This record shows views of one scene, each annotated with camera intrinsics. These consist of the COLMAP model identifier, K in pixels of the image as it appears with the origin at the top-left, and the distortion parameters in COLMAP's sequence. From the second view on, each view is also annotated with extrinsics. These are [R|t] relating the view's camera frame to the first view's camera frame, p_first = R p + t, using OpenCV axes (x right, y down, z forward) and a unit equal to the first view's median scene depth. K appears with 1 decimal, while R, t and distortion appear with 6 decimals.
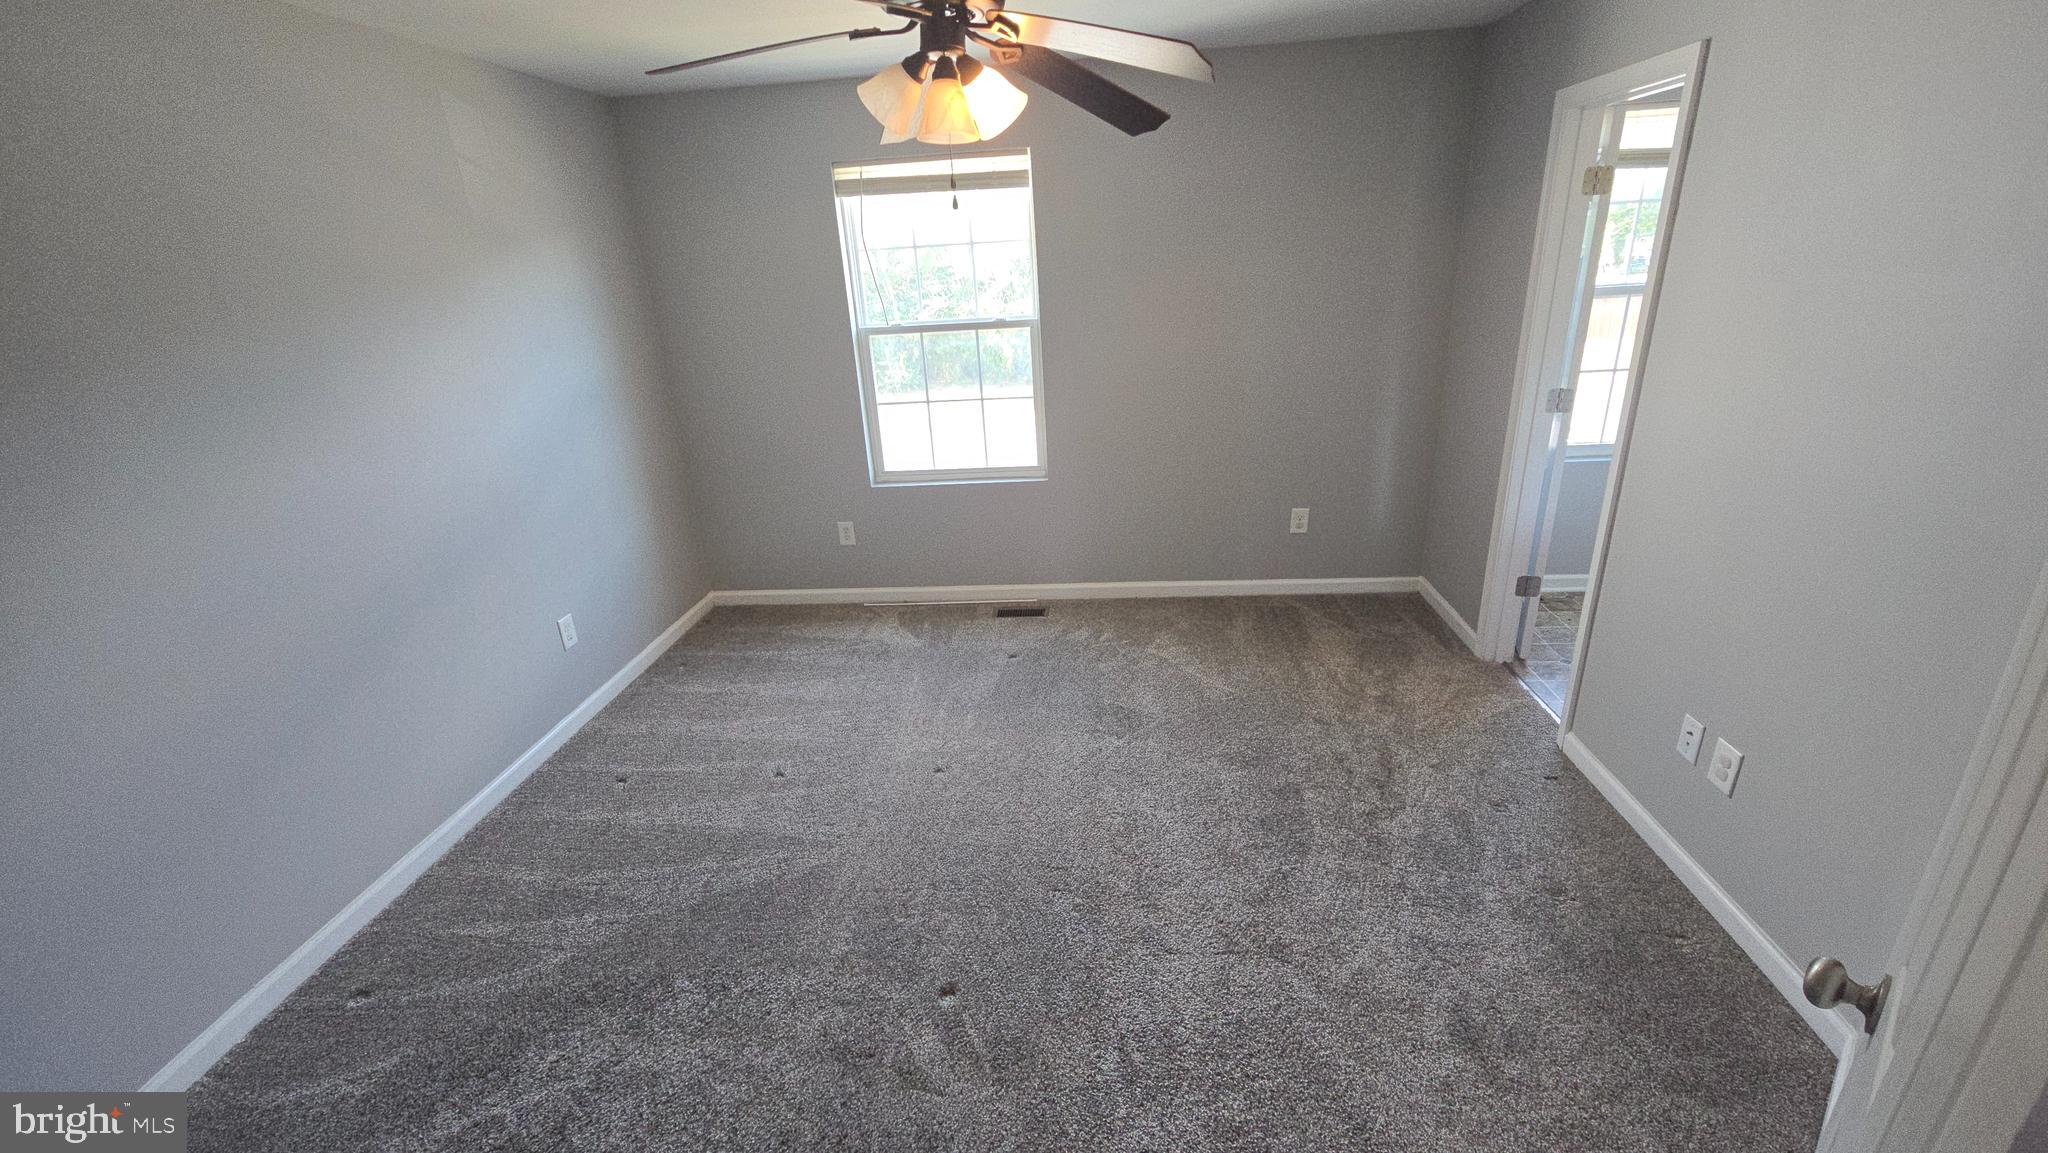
lens RADIAL K [[824.2, 0, 1034.2], [0, 824.2, 574.6], [0, 0, 1]] dist [0.002738, -0.002983]
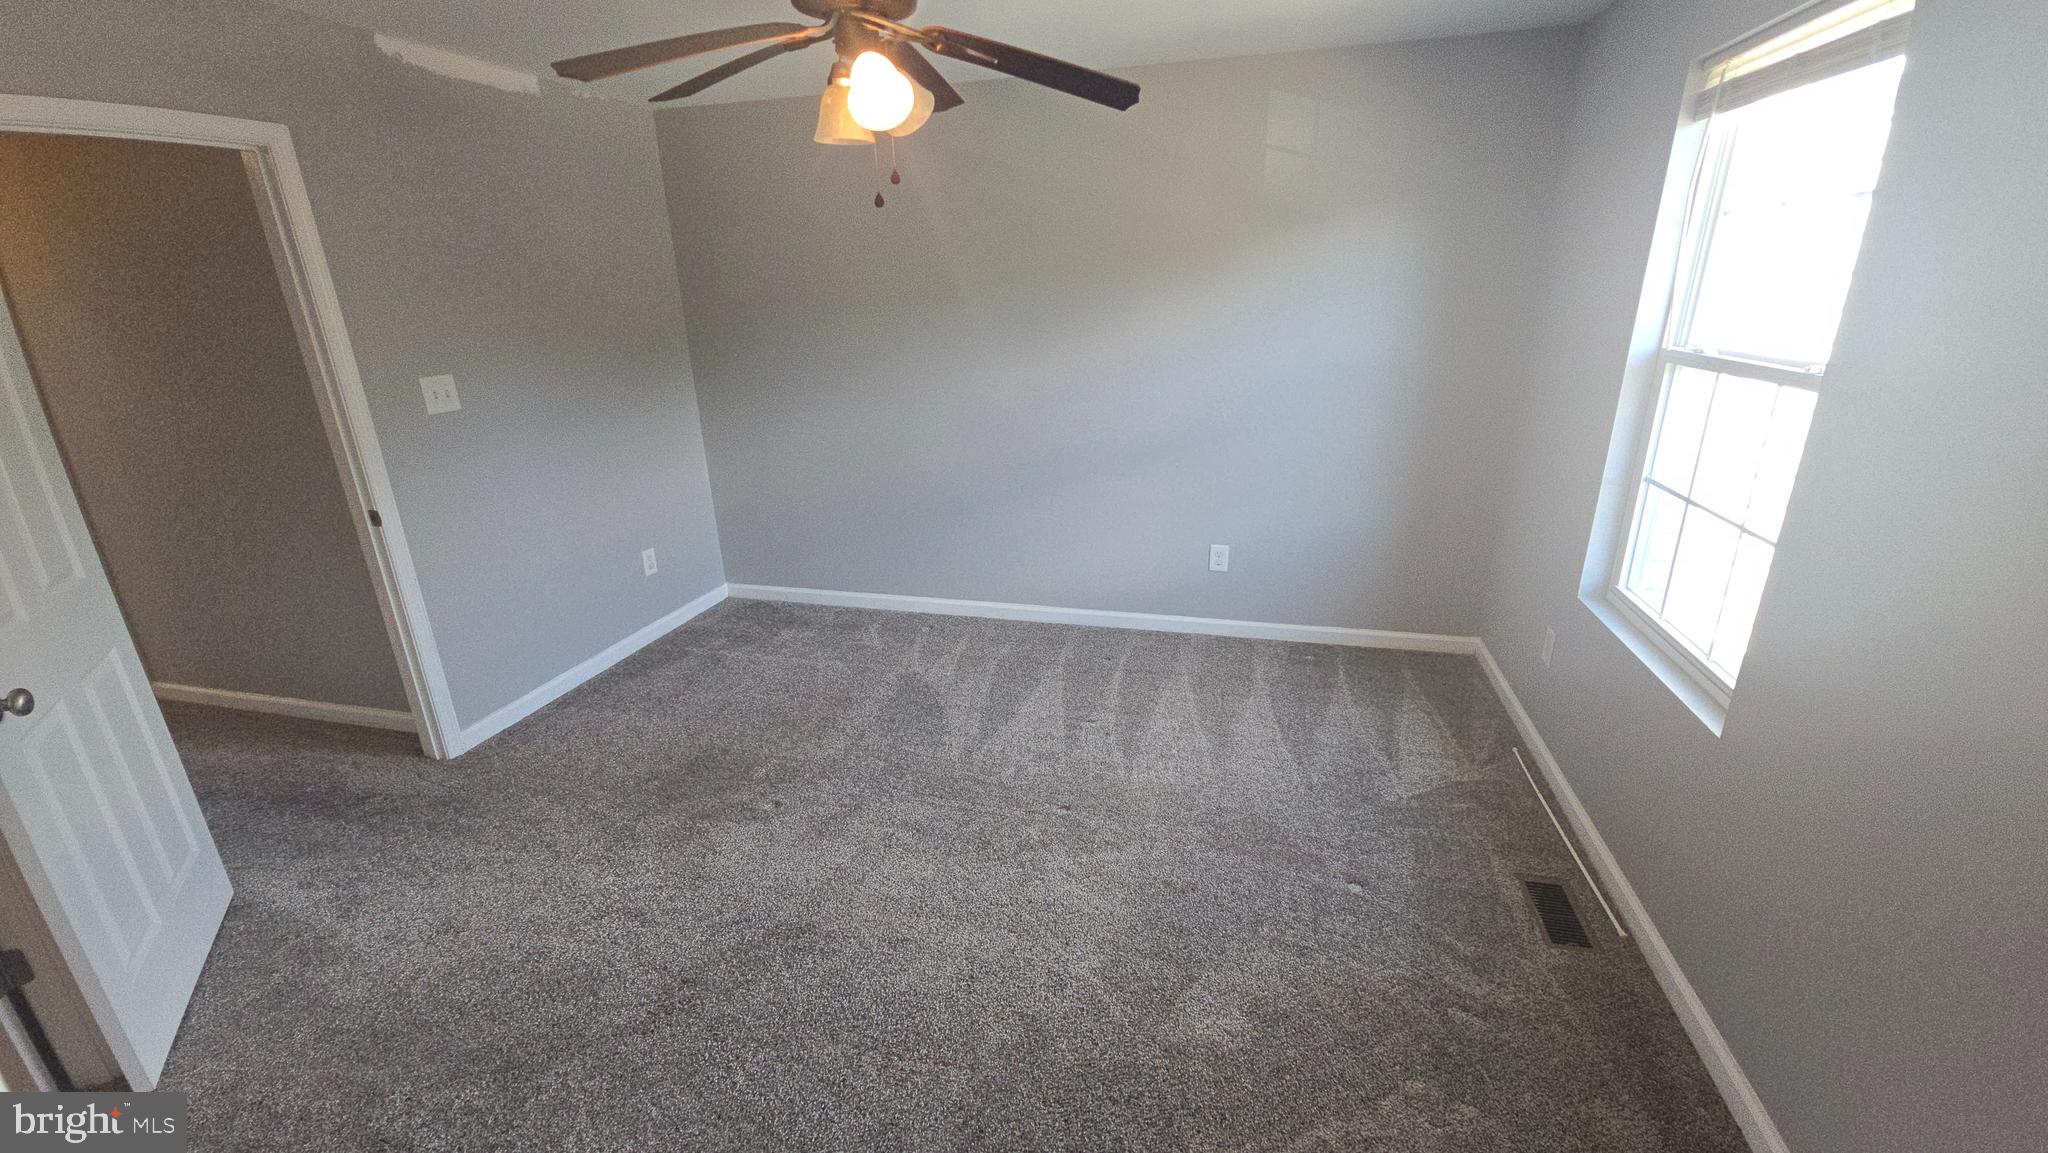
lens RADIAL K [[824.2, 0, 1026.2], [0, 824.2, 569.9], [0, 0, 1]] dist [0.002738, -0.002983]
pose [[-0.179442, 0.373822, -0.909977, 0.424447], [-0.317658, 0.853425, 0.413230, -0.239770], [0.931072, 0.363212, -0.034393, 0.606713]]
